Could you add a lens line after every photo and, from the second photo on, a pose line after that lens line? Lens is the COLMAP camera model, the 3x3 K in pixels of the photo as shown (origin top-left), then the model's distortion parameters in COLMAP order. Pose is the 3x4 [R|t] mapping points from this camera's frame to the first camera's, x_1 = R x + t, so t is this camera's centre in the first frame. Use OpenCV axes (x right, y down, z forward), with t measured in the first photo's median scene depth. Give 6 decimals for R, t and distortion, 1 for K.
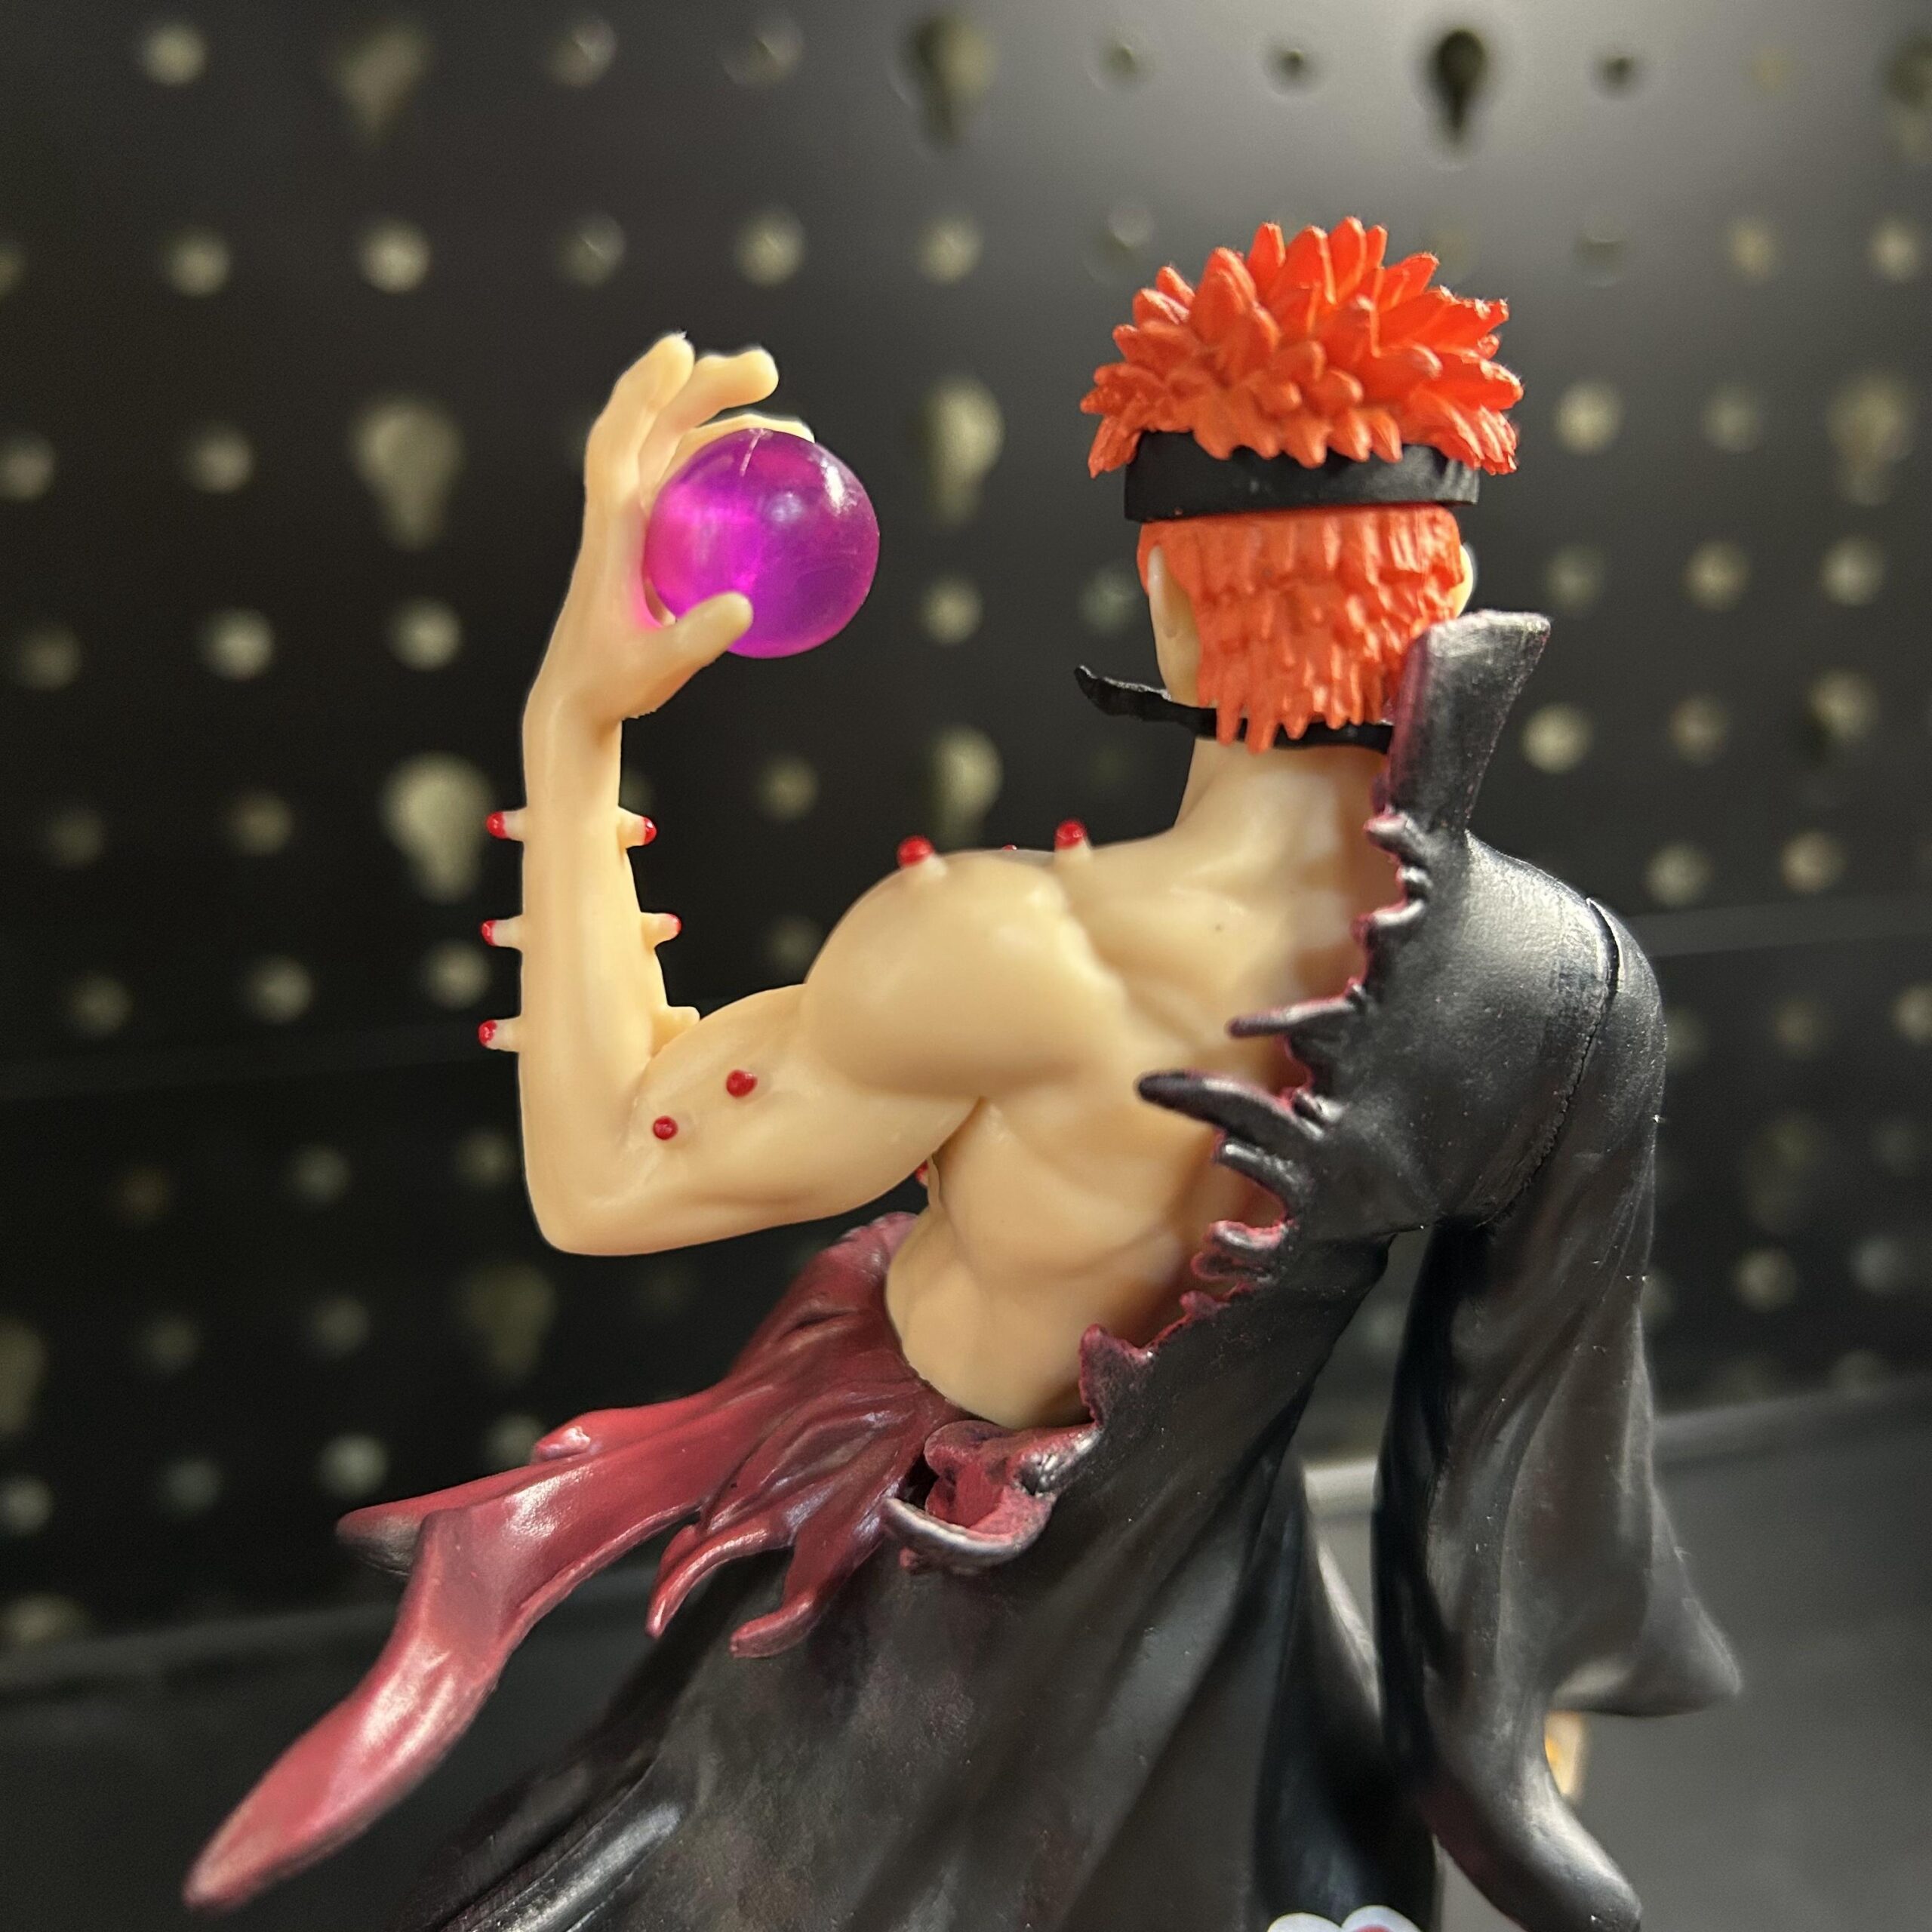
lens RADIAL K [[2062.4, 0, 941.9], [0, 2062.4, 978.6], [0, 0, 1]] dist [0.095245, -0.338508]
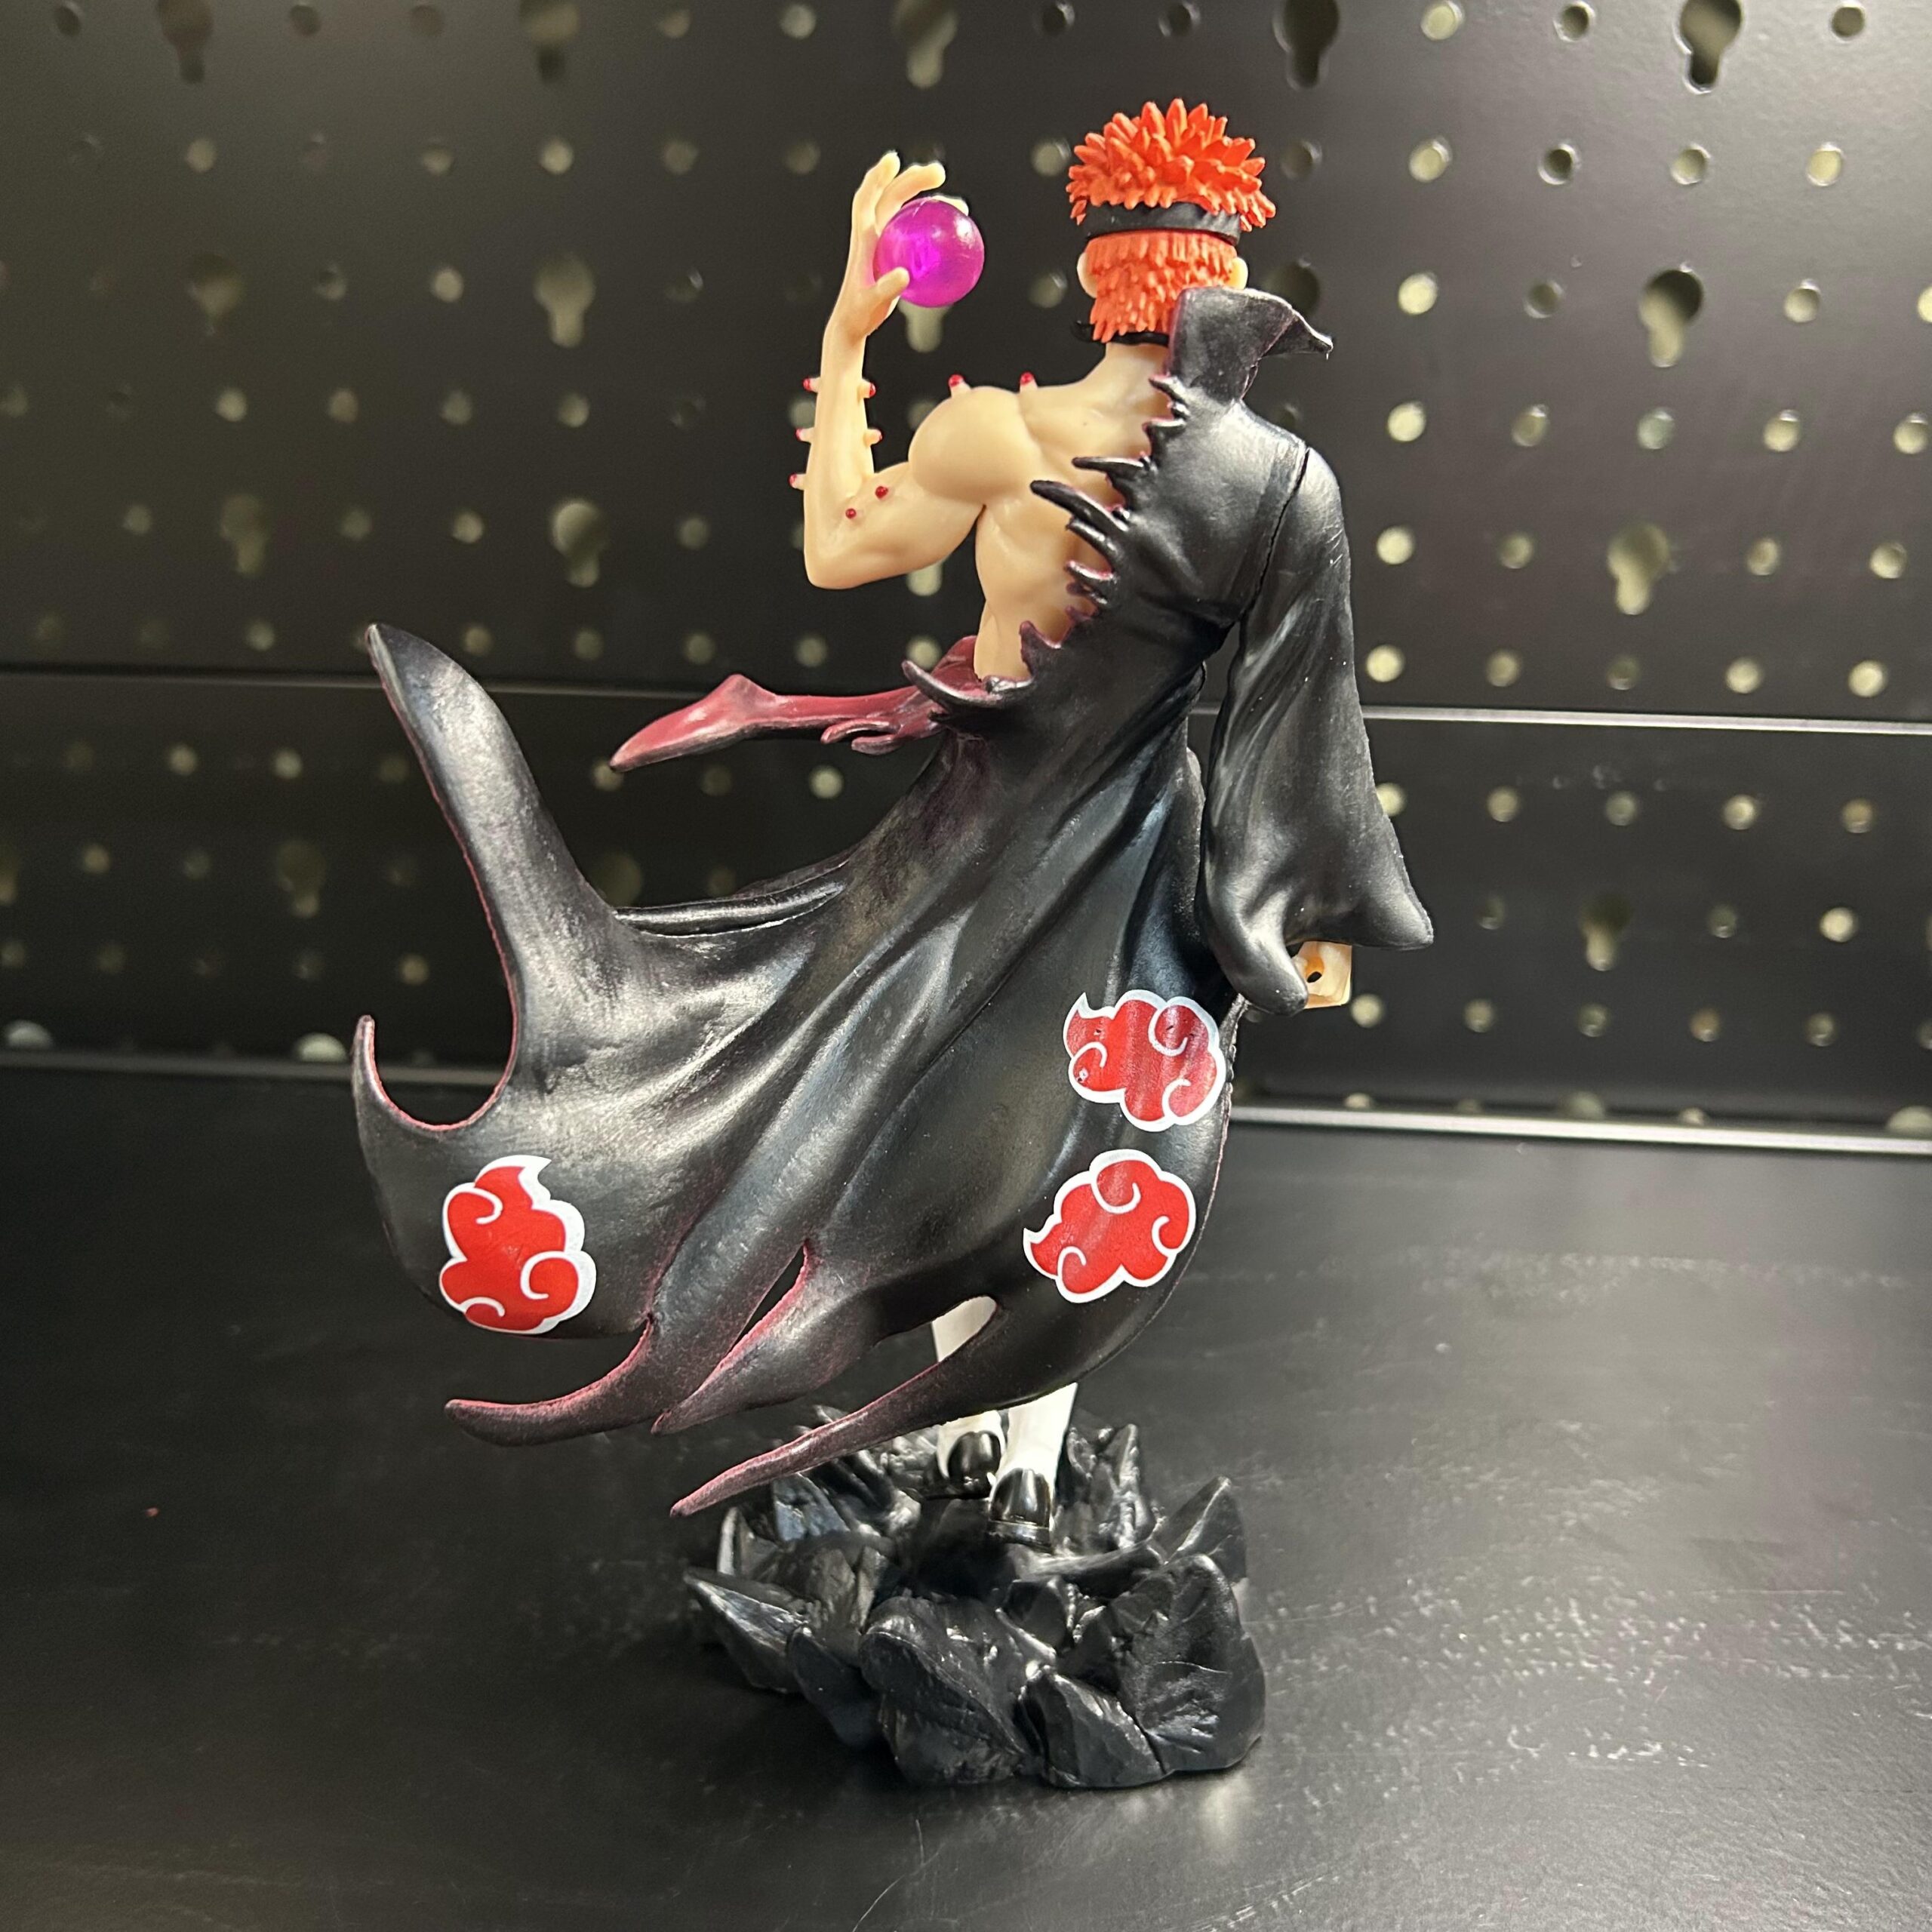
lens RADIAL K [[2062.4, 0, 941.9], [0, 2062.4, 978.6], [0, 0, 1]] dist [0.095245, -0.338508]
pose [[0.941050, 0.130300, -0.312165, 0.756230], [-0.126674, 0.991429, 0.031960, 0.509043], [0.313654, 0.009467, 0.949490, -1.140951]]
